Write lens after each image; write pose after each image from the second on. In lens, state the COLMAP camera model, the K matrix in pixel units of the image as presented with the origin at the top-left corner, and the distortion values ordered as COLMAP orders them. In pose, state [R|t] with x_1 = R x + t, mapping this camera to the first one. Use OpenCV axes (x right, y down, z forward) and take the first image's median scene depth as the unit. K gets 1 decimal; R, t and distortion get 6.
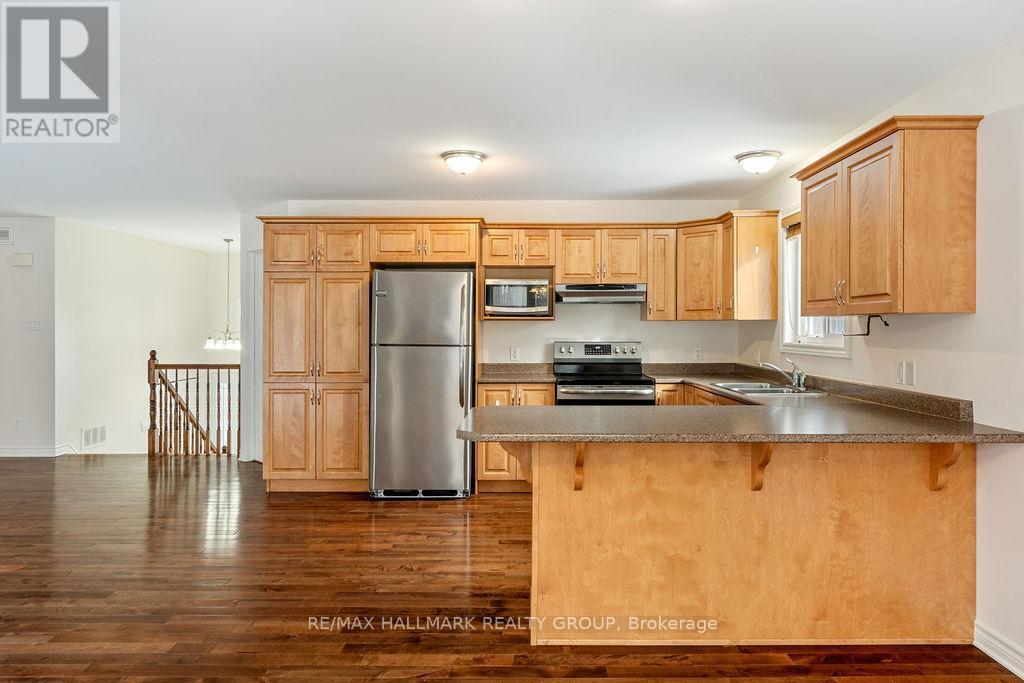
lens RADIAL K [[666.4, 0, 524.0], [0, 666.4, 325.8], [0, 0, 1]] dist [-0.001038, -0.001303]
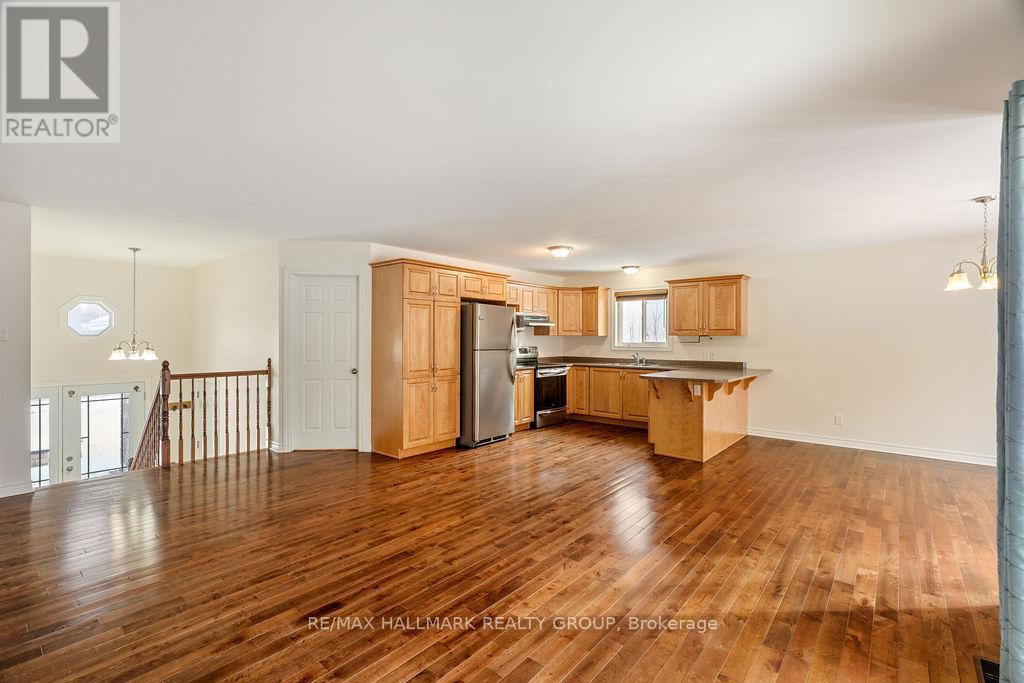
lens RADIAL K [[457.7, 0, 513.5], [0, 457.7, 338.6], [0, 0, 1]] dist [-0.002110, -0.000224]
pose [[0.646485, 0.001815, 0.762925, -0.963983], [-0.005979, 0.999979, 0.002687, -0.001925], [-0.762903, -0.006299, 0.646482, 0.219555]]
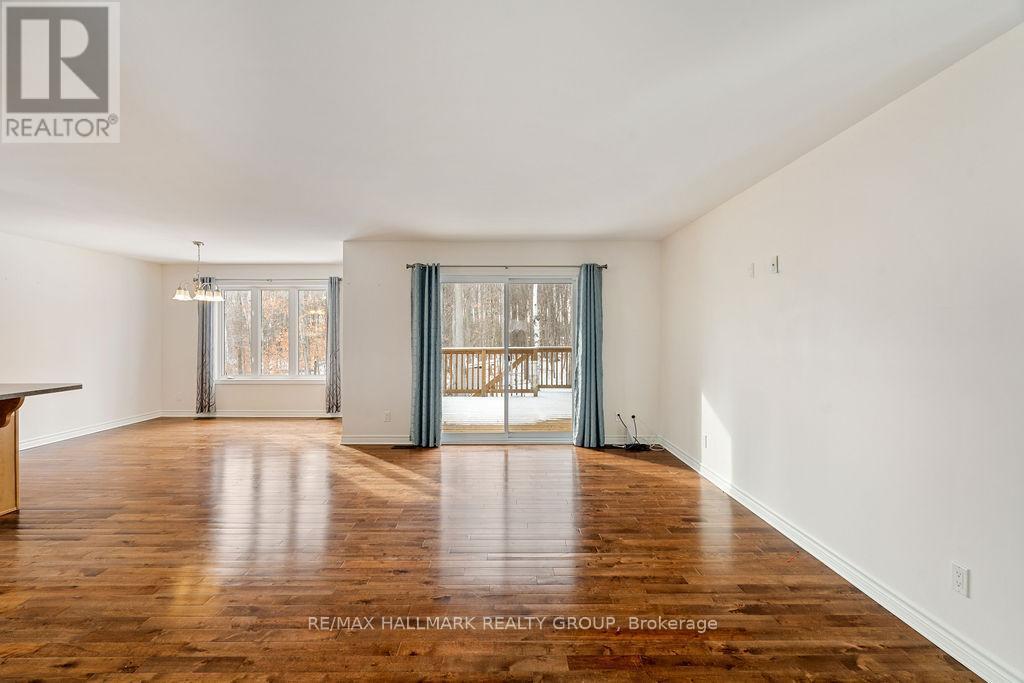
lens RADIAL K [[463.8, 0, 499.3], [0, 463.8, 334.4], [0, 0, 1]] dist [-0.000906, 0.000263]
pose [[-0.999949, -0.000793, 0.010116, -0.697458], [-0.000840, 0.999989, -0.004614, 0.001960], [-0.010112, -0.004622, -0.999938, 1.196021]]
